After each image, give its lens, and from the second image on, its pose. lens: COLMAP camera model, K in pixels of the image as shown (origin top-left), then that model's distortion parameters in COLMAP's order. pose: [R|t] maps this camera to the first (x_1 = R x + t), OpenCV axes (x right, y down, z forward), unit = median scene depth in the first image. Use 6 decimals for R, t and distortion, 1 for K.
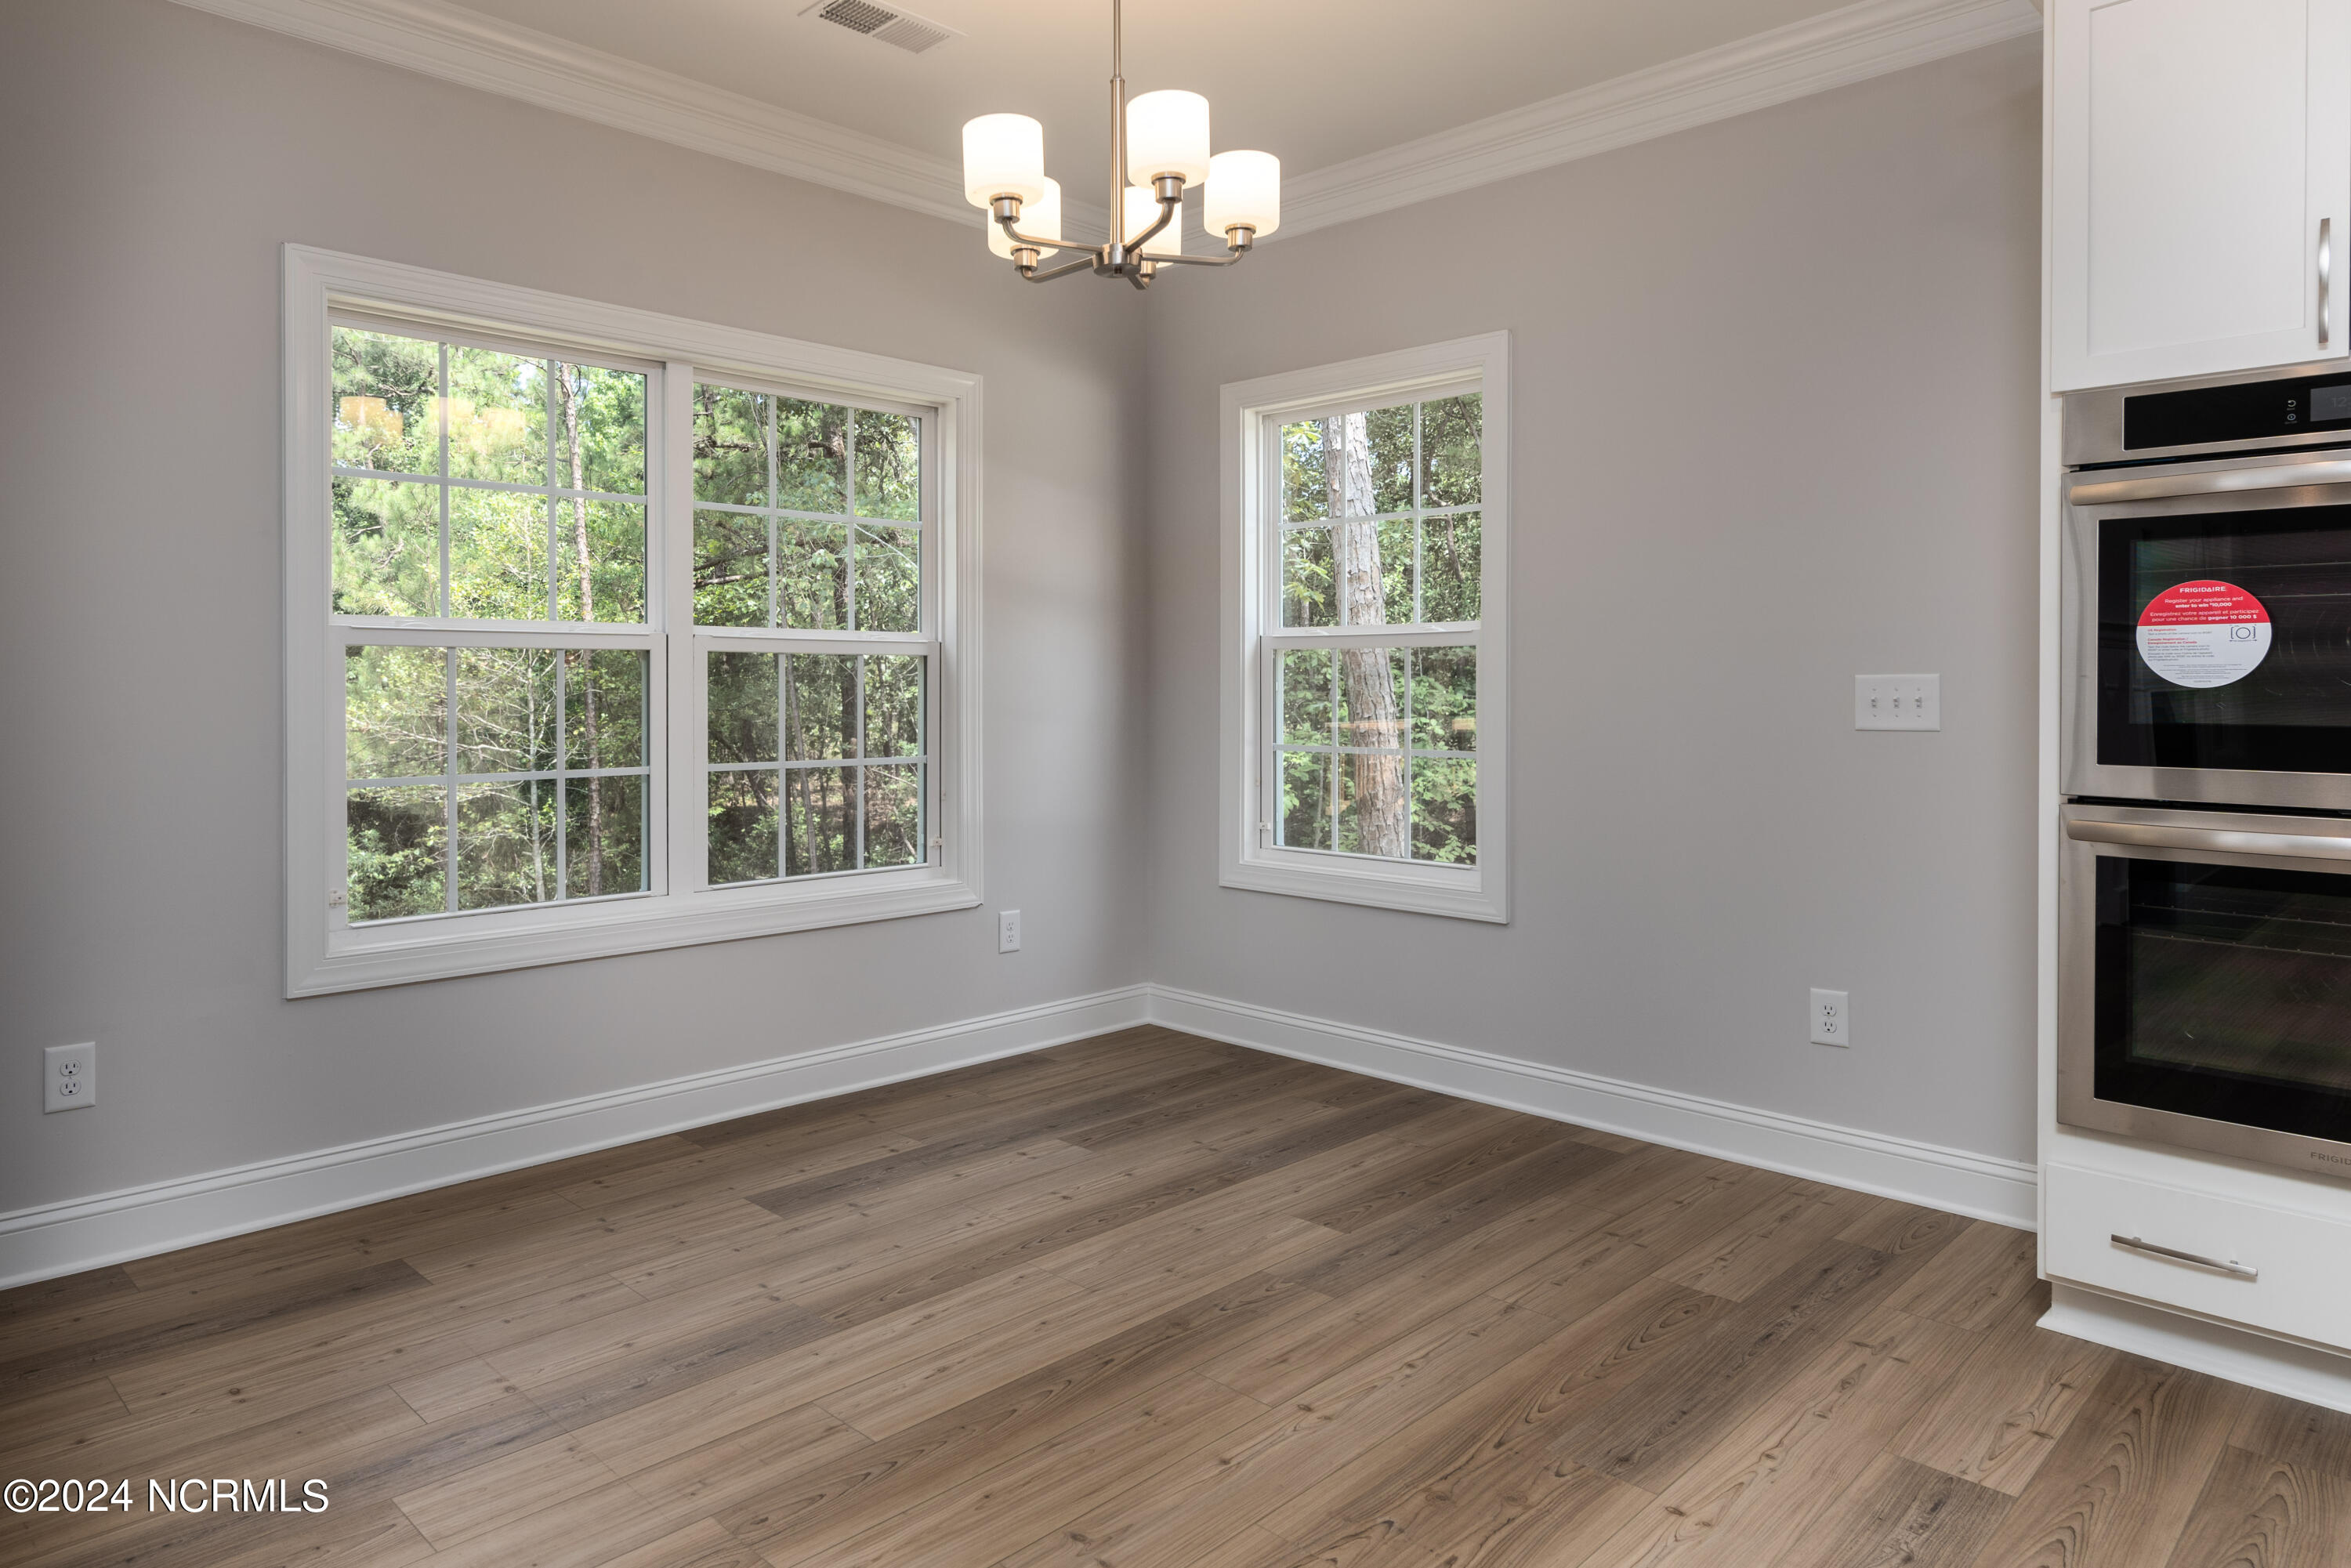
lens RADIAL K [[1445.5, 0, 1068.0], [0, 1445.5, 699.2], [0, 0, 1]] dist [-0.004969, -0.001308]
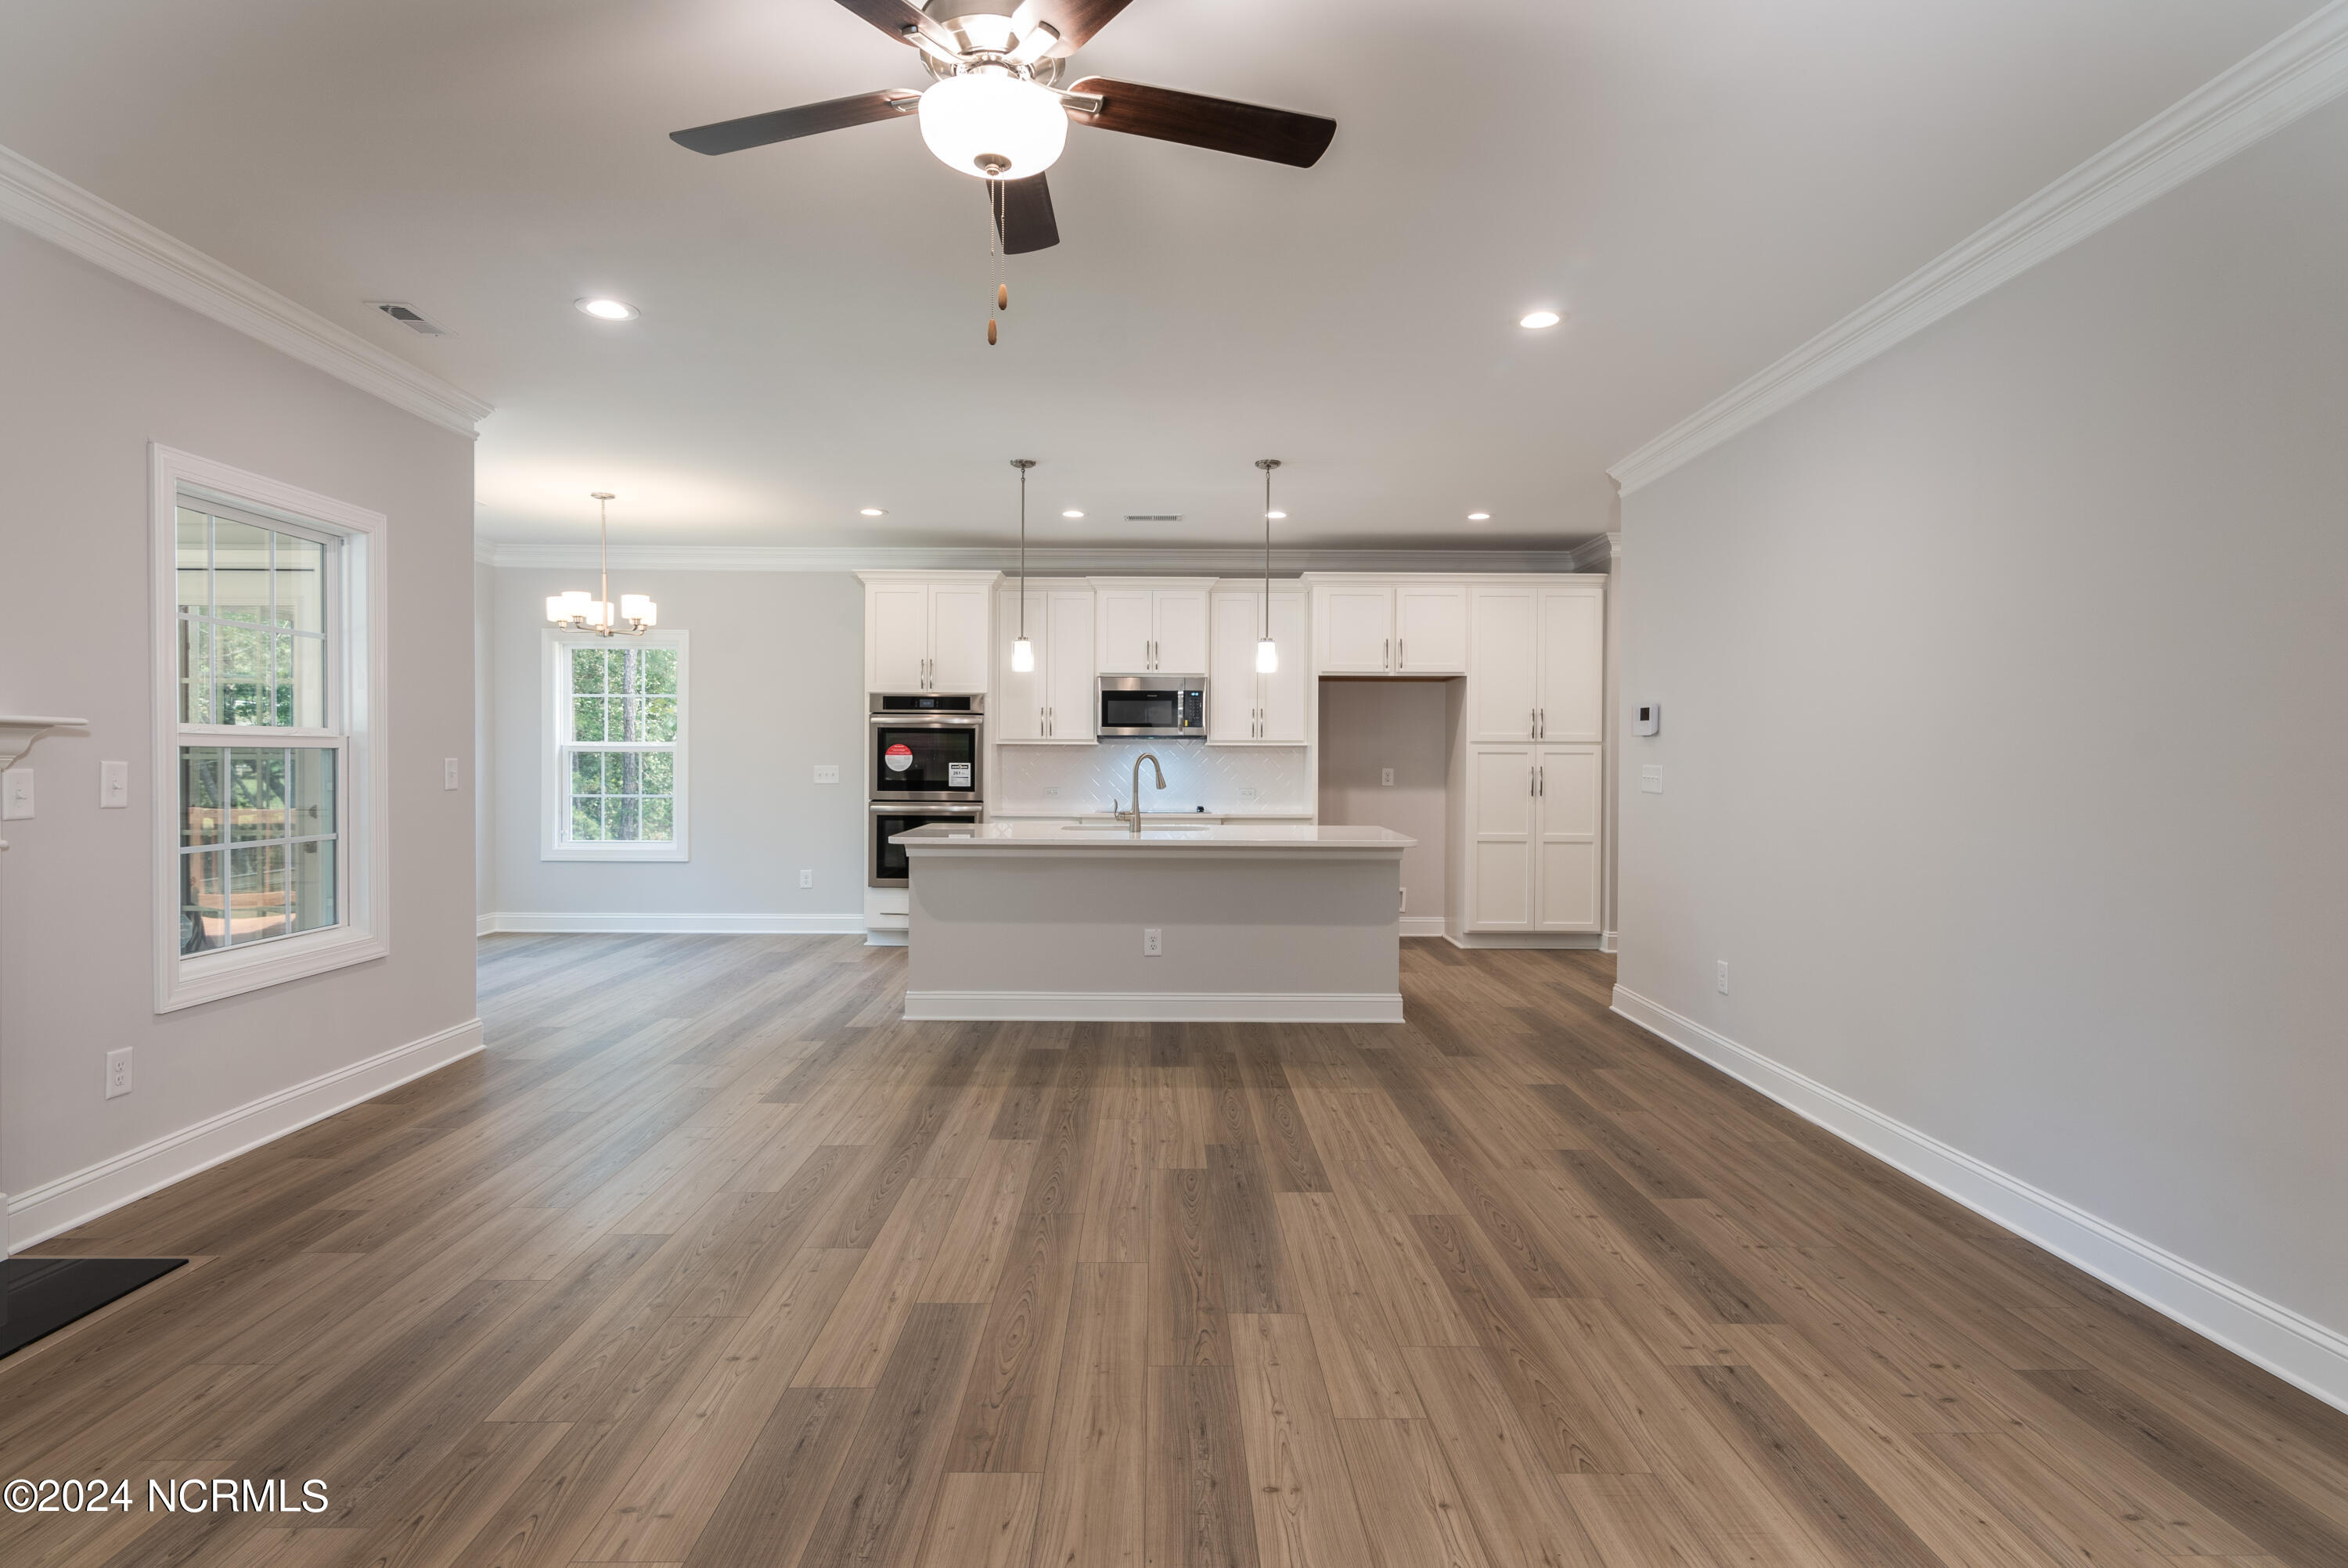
lens RADIAL K [[1201.2, 0, 1167.0], [0, 1201.2, 774.5], [0, 0, 1]] dist [-0.000503, 0.000186]
pose [[0.679591, -0.004809, 0.733575, -0.920615], [0.001581, 0.999986, 0.005091, -0.011272], [-0.733589, -0.002300, 0.679589, -1.446294]]
